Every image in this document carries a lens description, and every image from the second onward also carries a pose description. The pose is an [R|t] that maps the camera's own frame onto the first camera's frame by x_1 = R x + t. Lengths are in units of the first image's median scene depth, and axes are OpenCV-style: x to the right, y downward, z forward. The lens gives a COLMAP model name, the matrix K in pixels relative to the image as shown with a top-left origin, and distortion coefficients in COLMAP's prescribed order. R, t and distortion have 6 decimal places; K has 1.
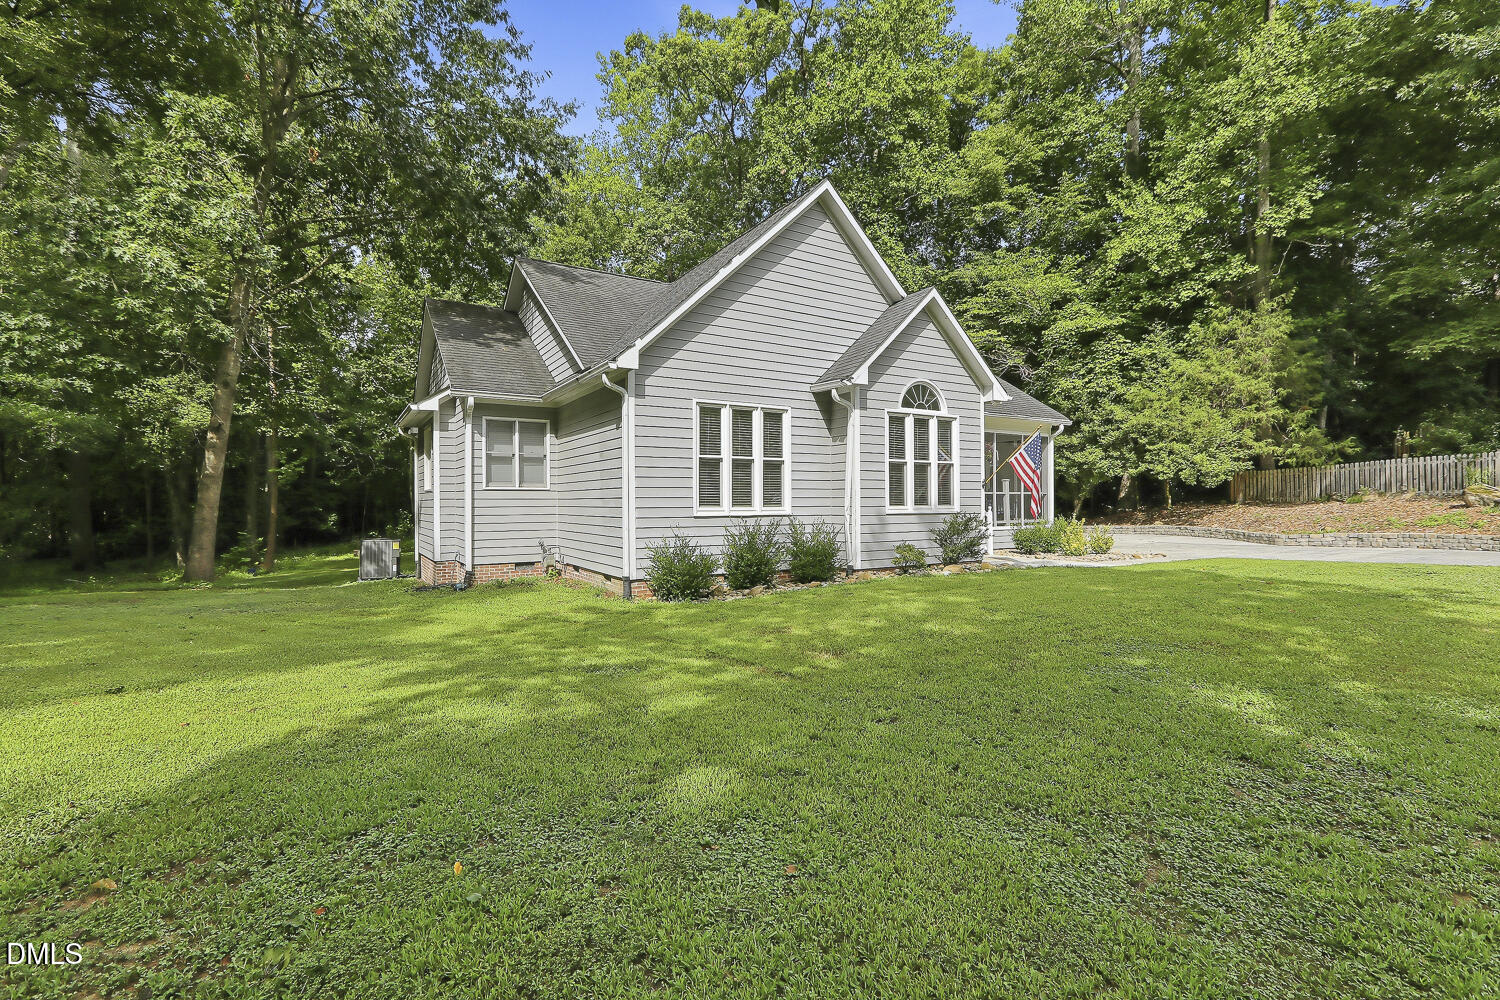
lens RADIAL K [[659.6, 0, 749.3], [0, 659.6, 509.9], [0, 0, 1]] dist [0.000090, -0.000131]
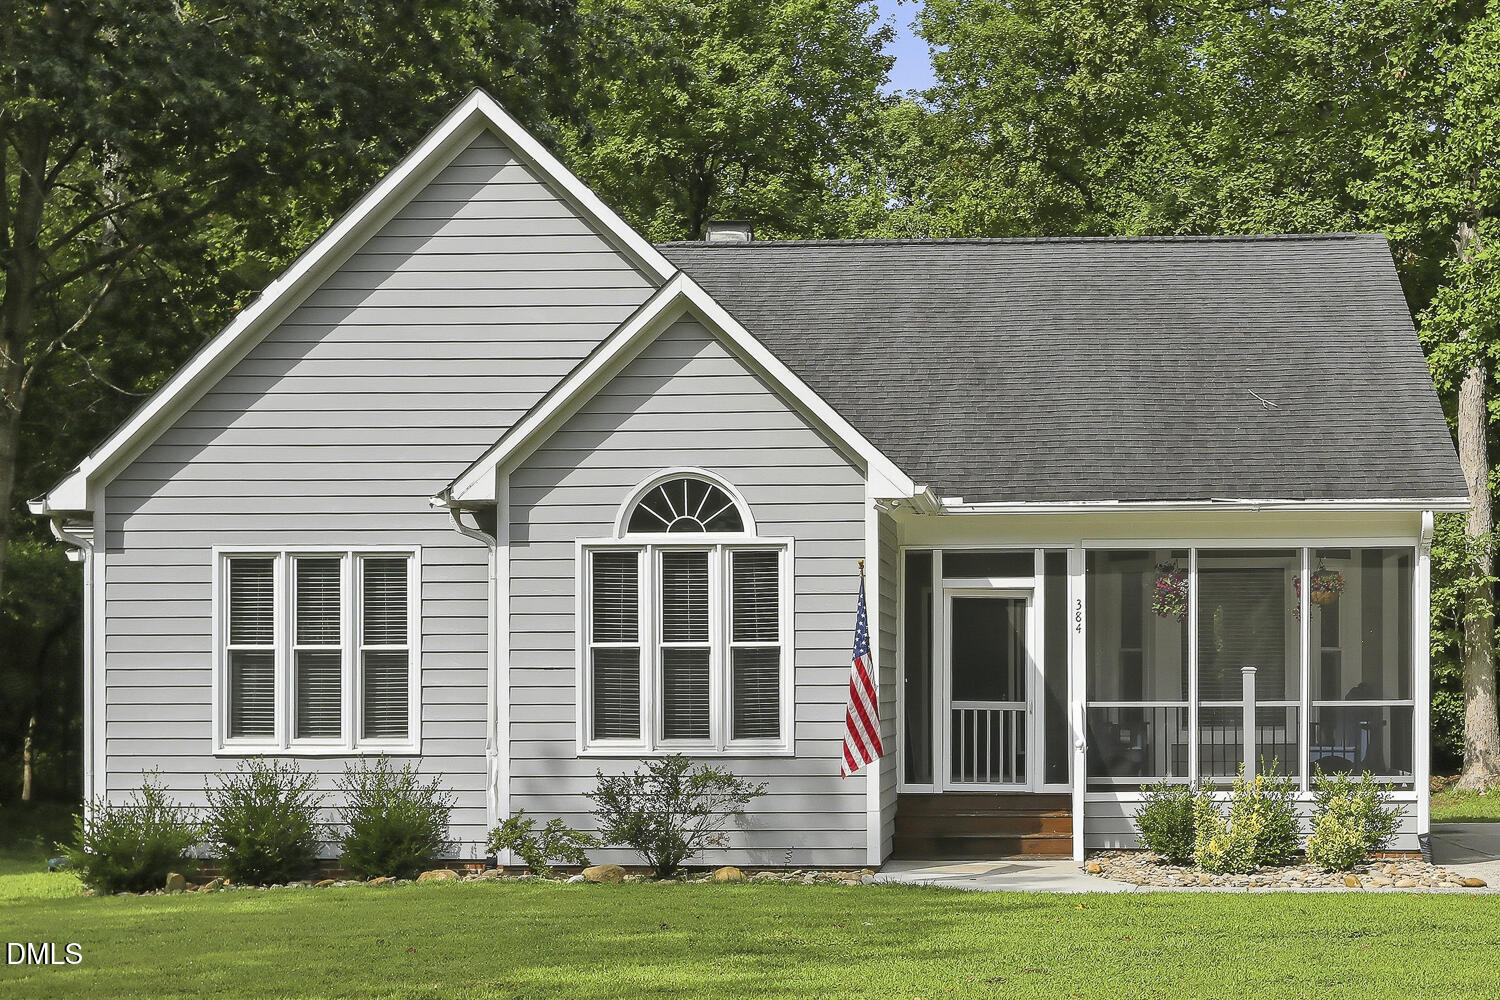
lens RADIAL K [[2114.4, 0, 986.3], [0, 2114.4, 720.0], [0, 0, 1]] dist [0.029734, 0.019552]
pose [[0.831749, 0.007251, -0.555104, 1.304614], [-0.008677, 0.999962, 0.000060, -0.022631], [0.555083, 0.004767, 0.831781, -0.129874]]
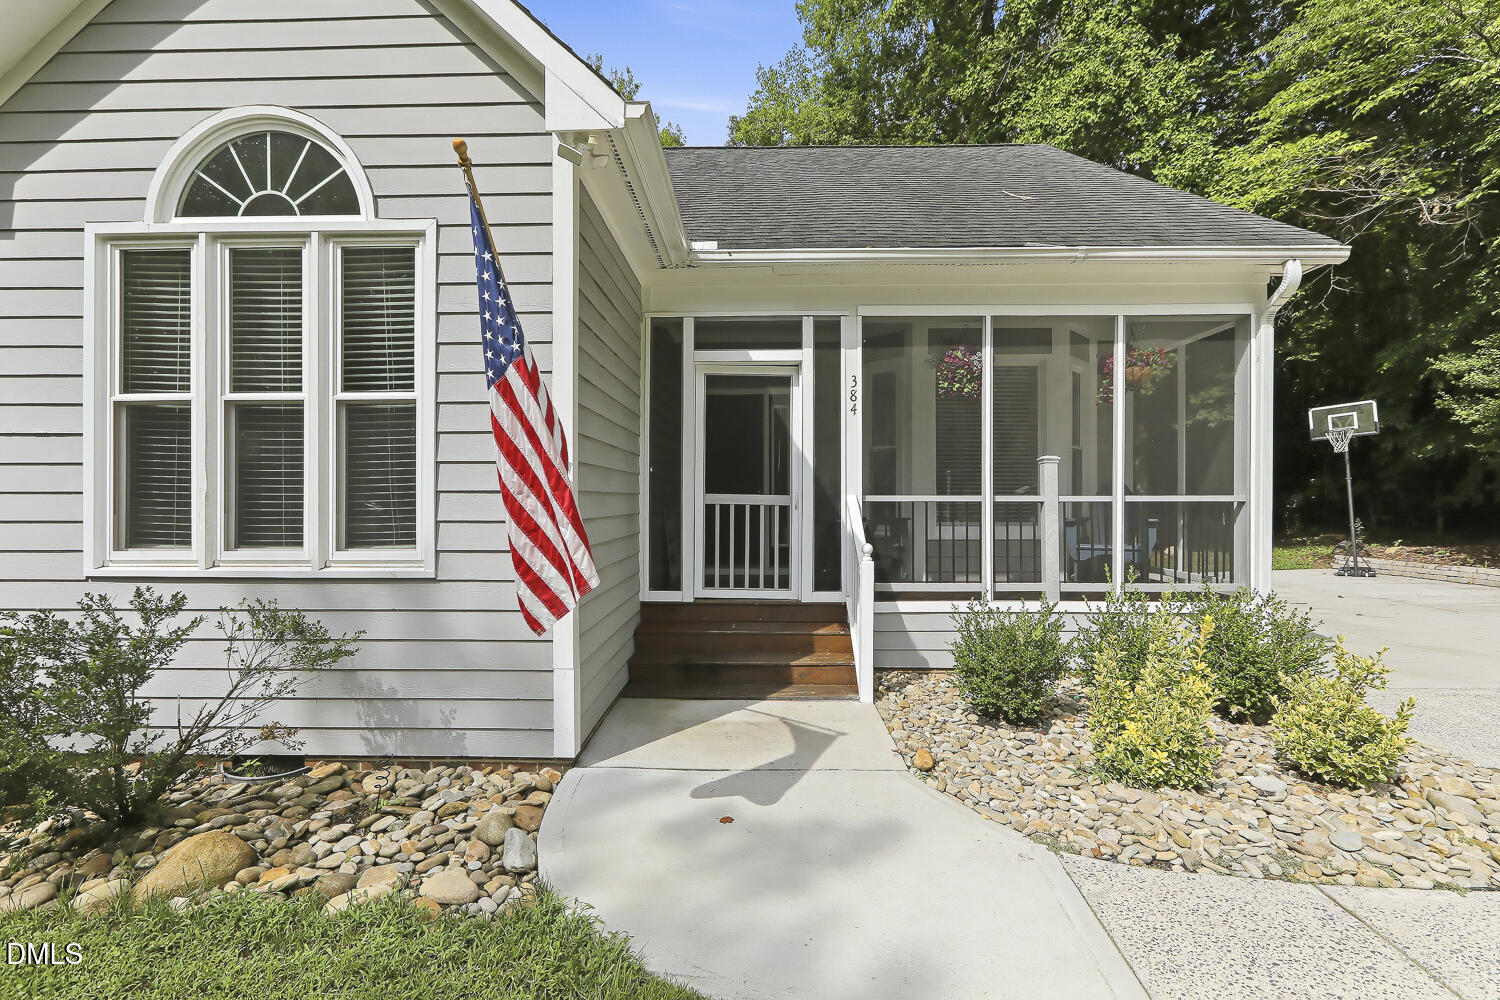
lens RADIAL K [[675.1, 0, 750.0], [0, 675.1, 500.0], [0, 0, 1]] dist [-0.001270, -0.000377]
pose [[0.844047, 0.003806, -0.536256, 0.615869], [-0.012954, 0.999828, -0.013292, -0.027596], [0.536113, 0.018166, 0.843951, 0.889577]]
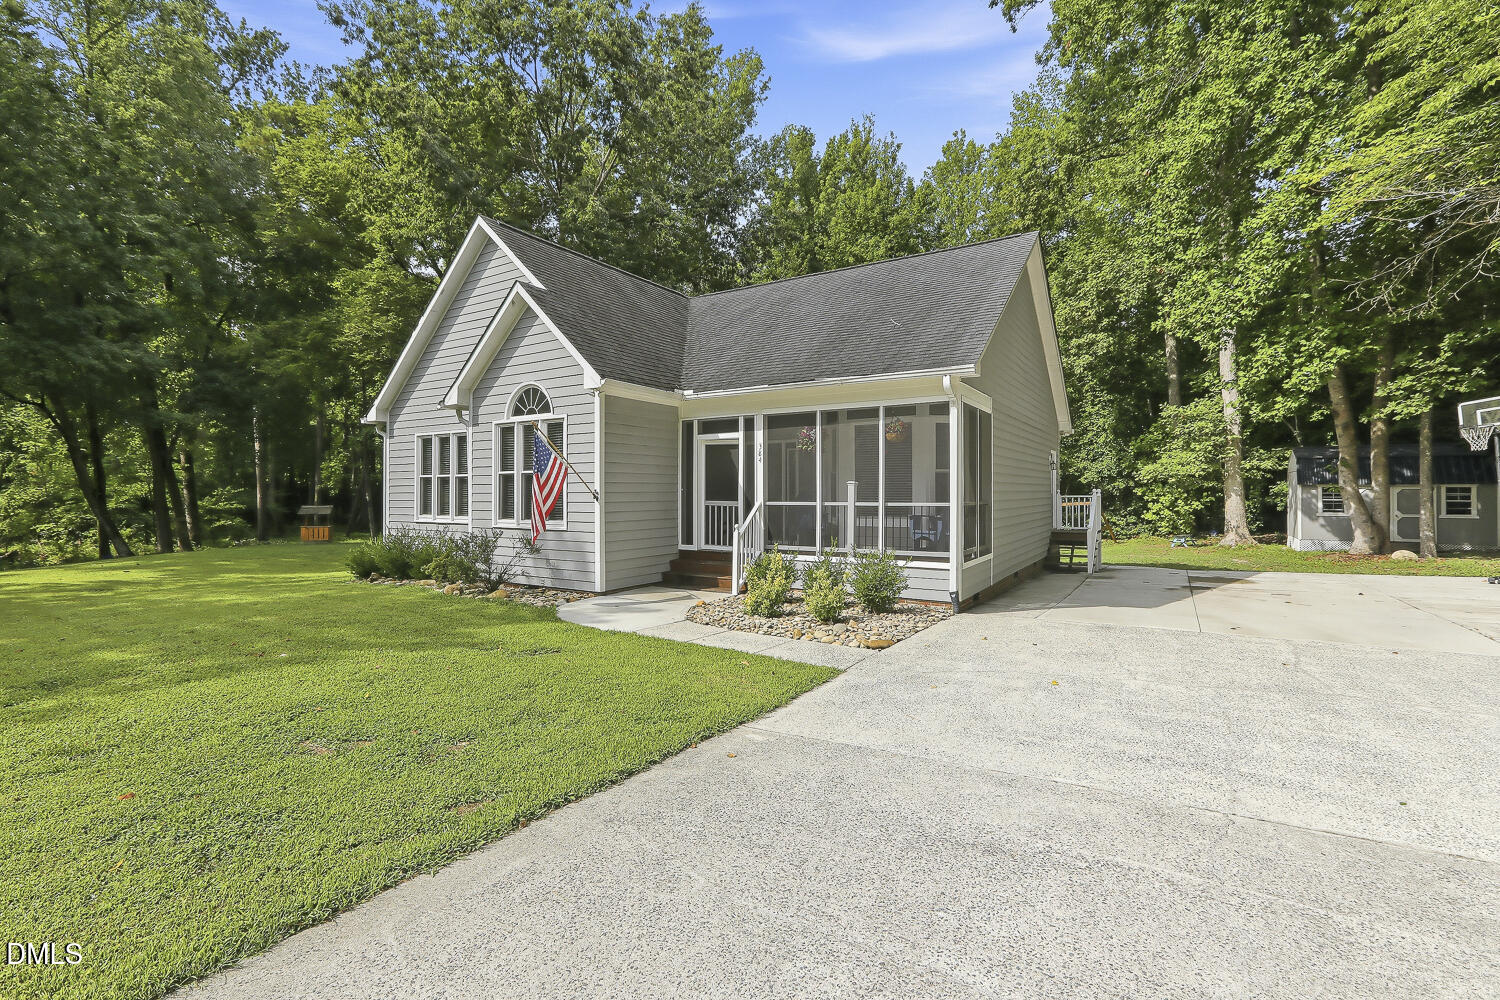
lens RADIAL K [[675.1, 0, 750.0], [0, 675.1, 500.0], [0, 0, 1]] dist [-0.001270, -0.000377]
pose [[0.448288, 0.007500, -0.893858, 1.271993], [-0.015138, 0.999885, 0.000798, -0.040693], [0.893761, 0.013174, 0.448350, 0.876592]]
